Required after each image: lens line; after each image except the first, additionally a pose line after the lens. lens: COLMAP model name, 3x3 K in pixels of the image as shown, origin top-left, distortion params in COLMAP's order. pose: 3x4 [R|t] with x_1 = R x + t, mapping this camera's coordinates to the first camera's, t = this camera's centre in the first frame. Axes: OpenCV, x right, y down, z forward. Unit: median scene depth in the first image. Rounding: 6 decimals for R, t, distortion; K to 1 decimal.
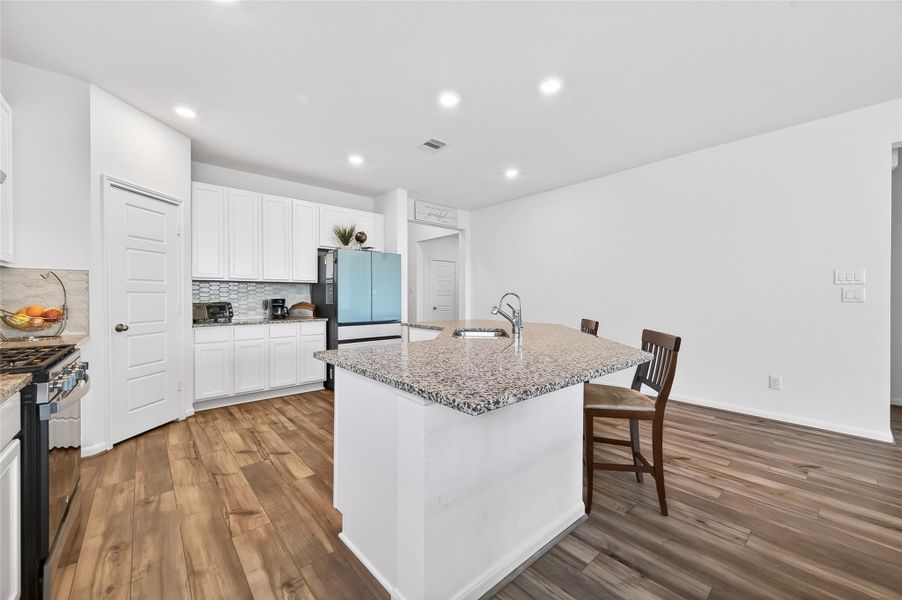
lens RADIAL K [[348.2, 0, 454.0], [0, 348.2, 299.6], [0, 0, 1]] dist [-0.002006, -0.000132]
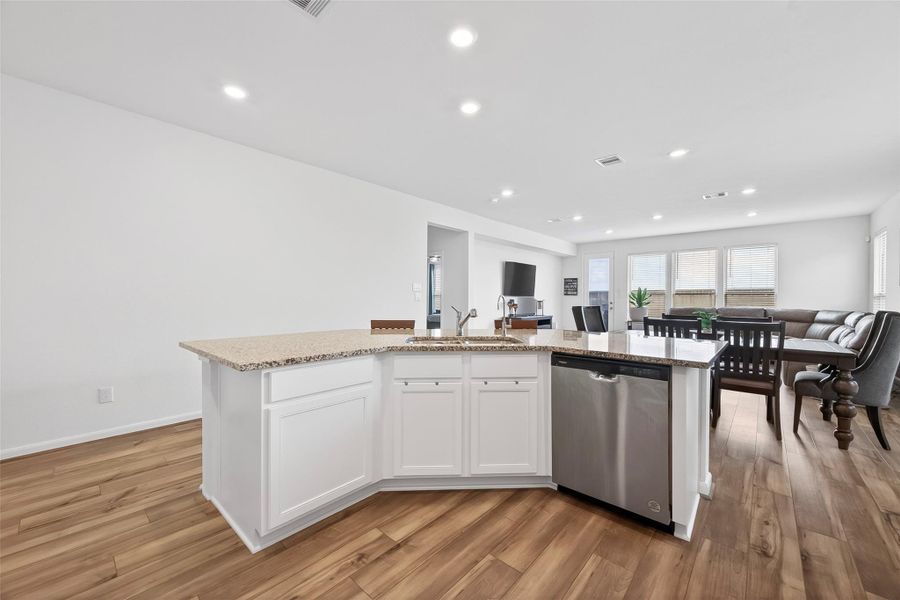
lens RADIAL K [[350.5, 0, 450.0], [0, 350.5, 300.0], [0, 0, 1]] dist [0.005438, -0.000251]
pose [[-0.113912, -0.004681, 0.993480, -0.631200], [0.001714, 0.999986, 0.004908, -0.007412], [-0.993489, 0.002262, -0.113903, 0.904238]]
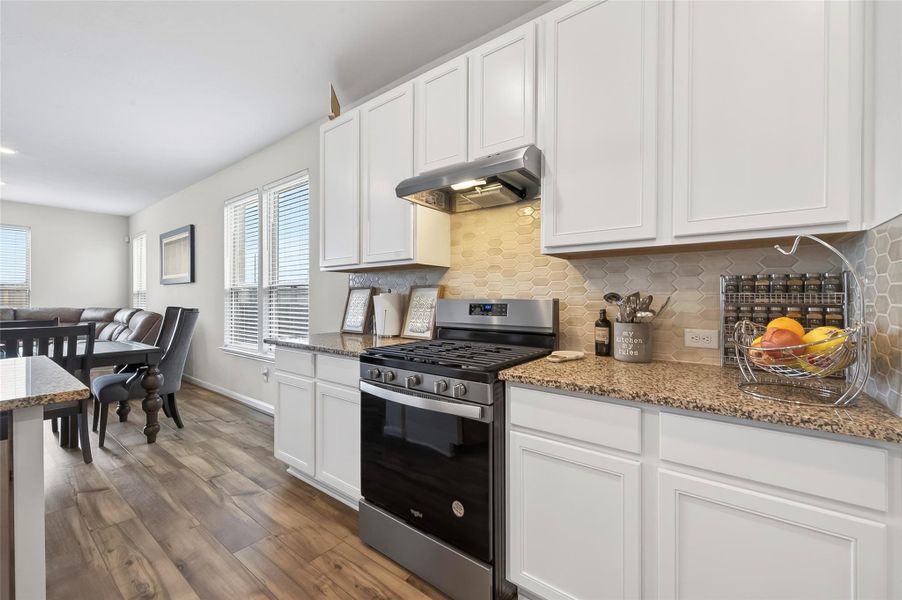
lens RADIAL K [[366.1, 0, 470.6], [0, 366.1, 297.2], [0, 0, 1]] dist [0.000096, 0.000078]
pose [[-0.977743, 0.001786, -0.209798, -0.479449], [0.000251, 0.999973, 0.007343, -0.007639], [0.209806, 0.007127, -0.977717, 0.911963]]
